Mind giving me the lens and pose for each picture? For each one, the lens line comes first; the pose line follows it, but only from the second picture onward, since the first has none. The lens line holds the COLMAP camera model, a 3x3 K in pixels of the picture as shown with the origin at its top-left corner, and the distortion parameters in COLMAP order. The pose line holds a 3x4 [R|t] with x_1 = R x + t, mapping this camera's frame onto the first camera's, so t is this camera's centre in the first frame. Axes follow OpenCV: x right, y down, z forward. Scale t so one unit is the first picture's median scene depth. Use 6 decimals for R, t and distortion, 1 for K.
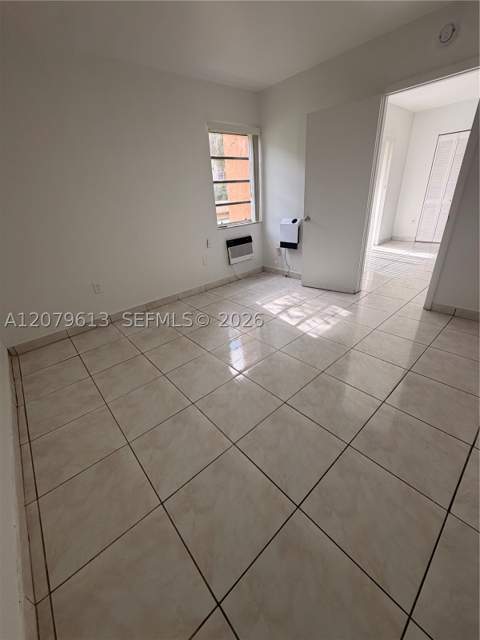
lens RADIAL K [[256.6, 0, 240.7], [0, 256.6, 310.3], [0, 0, 1]] dist [0.001153, 0.000762]
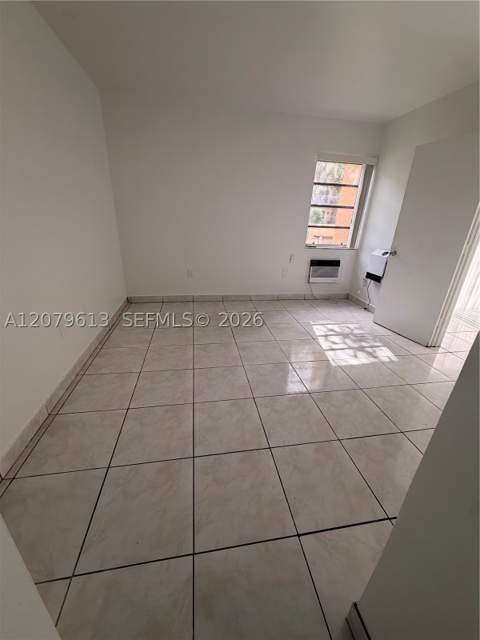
lens RADIAL K [[256.6, 0, 244.2], [0, 256.6, 310.1], [0, 0, 1]] dist [0.001153, 0.000762]
pose [[0.851614, 0.281508, -0.442162, 0.243904], [-0.308458, 0.951169, 0.011476, -0.002665], [0.423801, 0.126615, 0.896862, -0.034246]]
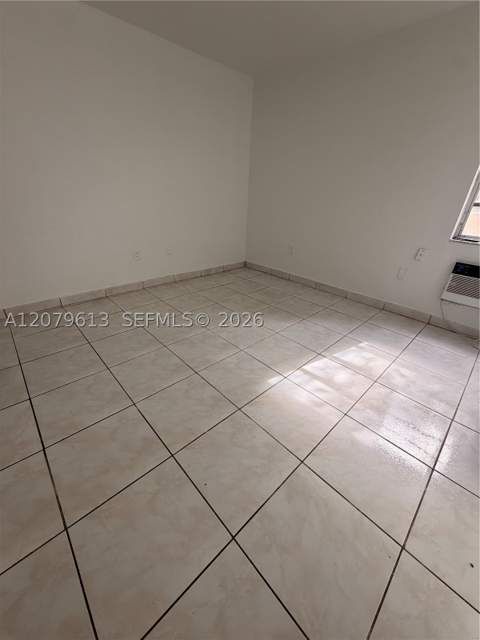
lens RADIAL K [[256.6, 0, 238.5], [0, 256.6, 306.0], [0, 0, 1]] dist [0.001153, 0.000762]
pose [[0.027537, 0.473366, -0.880435, 0.546573], [-0.449857, 0.792408, 0.411968, -0.213948], [0.892676, 0.384726, 0.234767, 0.441645]]
